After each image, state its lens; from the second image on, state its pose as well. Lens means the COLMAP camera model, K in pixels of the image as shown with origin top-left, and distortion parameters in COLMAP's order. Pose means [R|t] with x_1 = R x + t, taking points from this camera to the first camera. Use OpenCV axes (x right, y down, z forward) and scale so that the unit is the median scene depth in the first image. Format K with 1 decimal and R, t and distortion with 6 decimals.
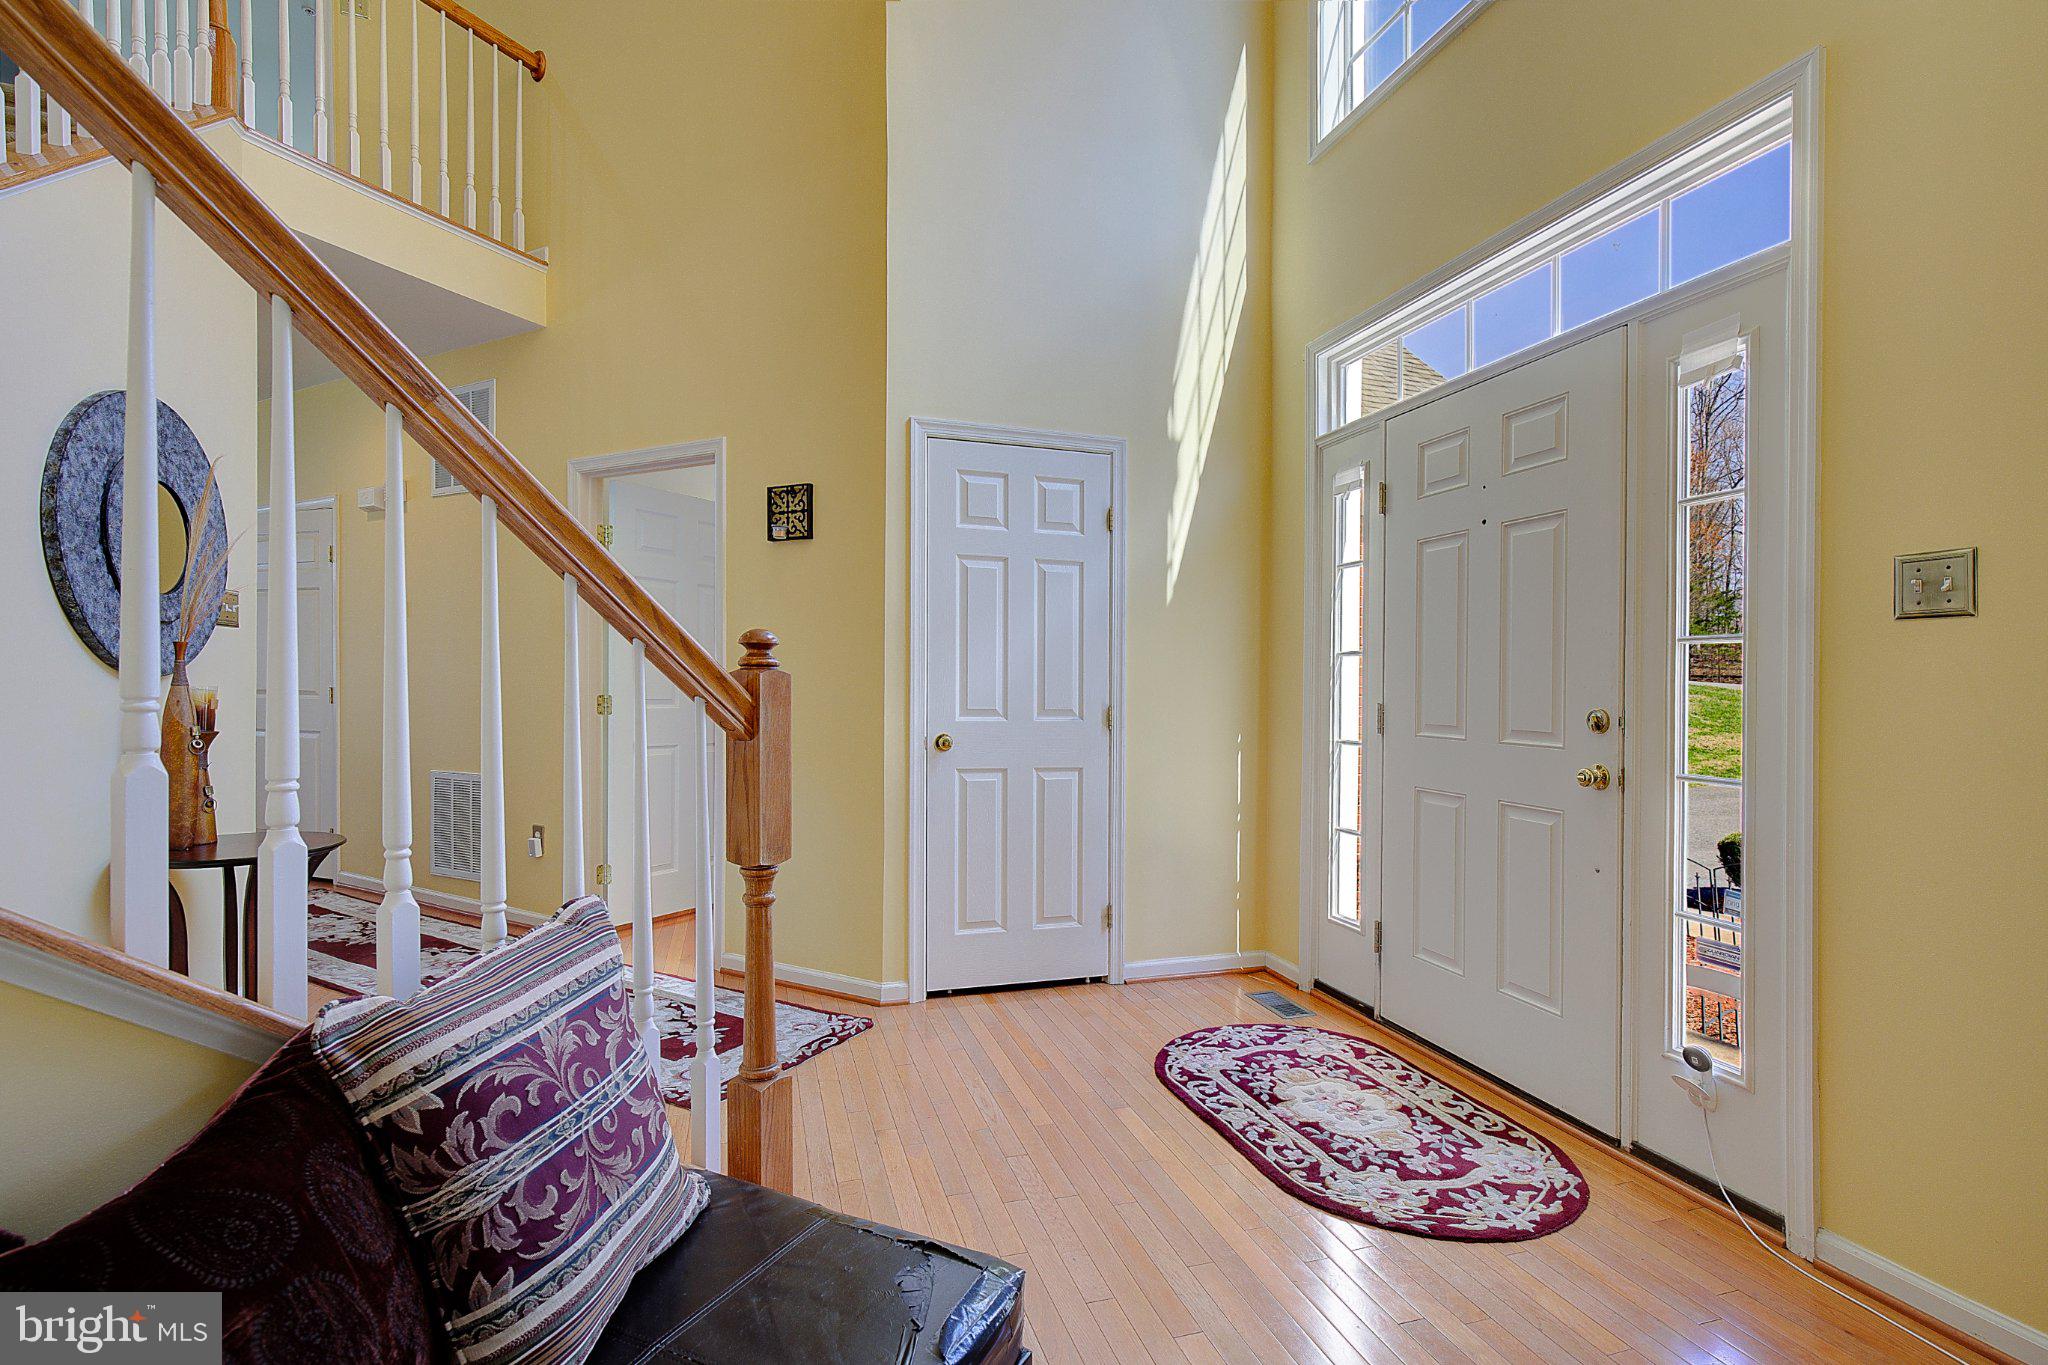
lens RADIAL K [[941.1, 0, 1006.8], [0, 941.1, 687.9], [0, 0, 1]] dist [-0.024406, 0.004790]
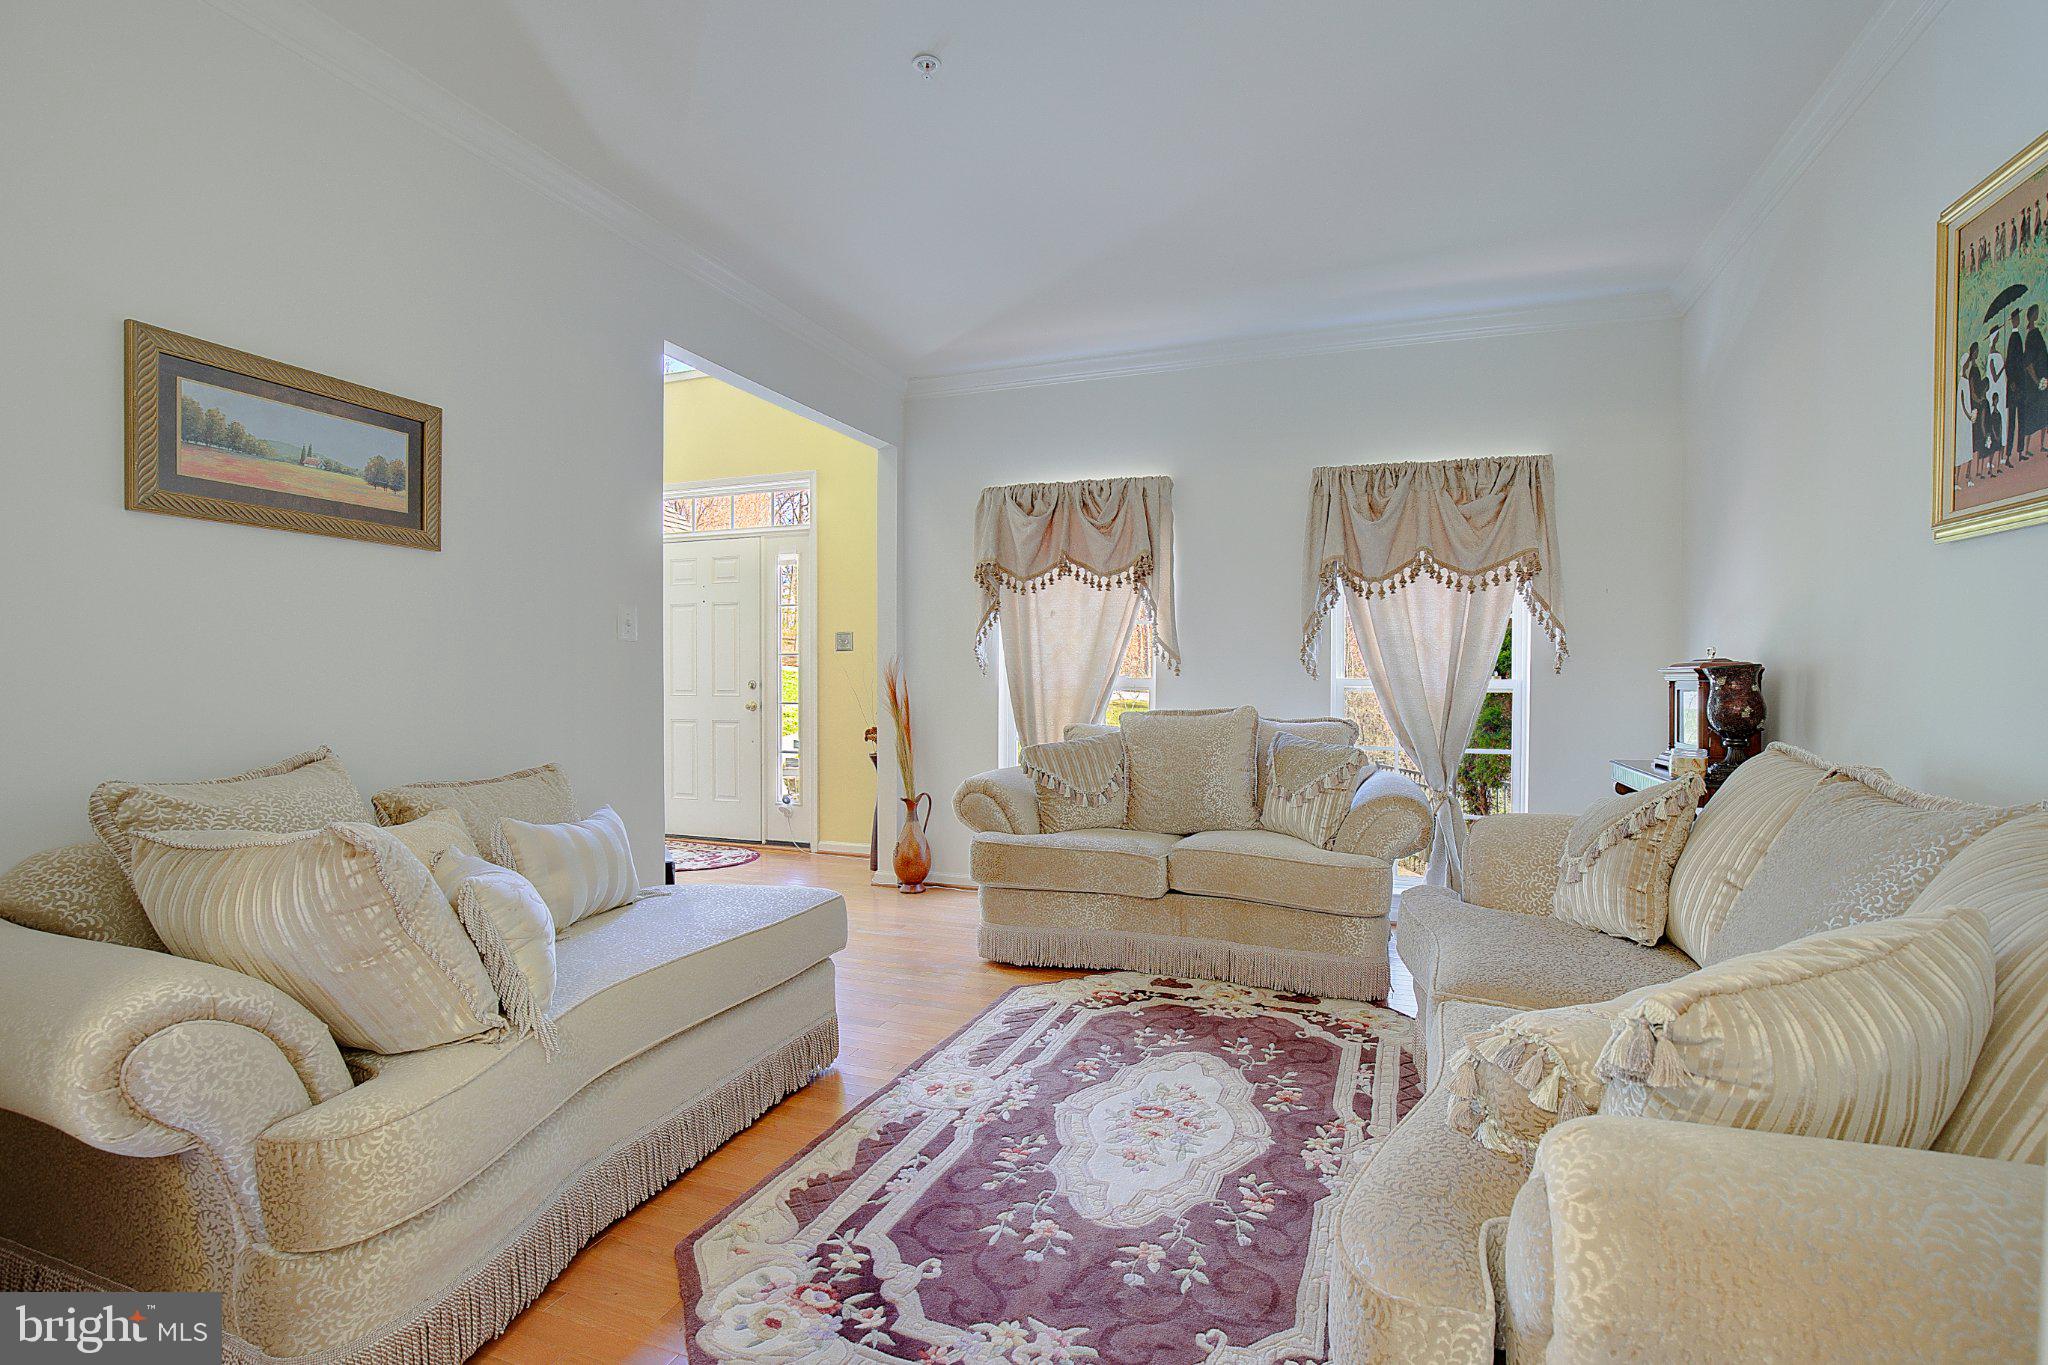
lens RADIAL K [[941.1, 0, 1021.5], [0, 941.1, 683.0], [0, 0, 1]] dist [-0.024406, 0.004790]
pose [[0.597052, -0.011464, 0.802120, -1.200220], [0.005246, 0.999932, 0.010386, 0.006981], [-0.802185, -0.001993, 0.597072, -1.380041]]
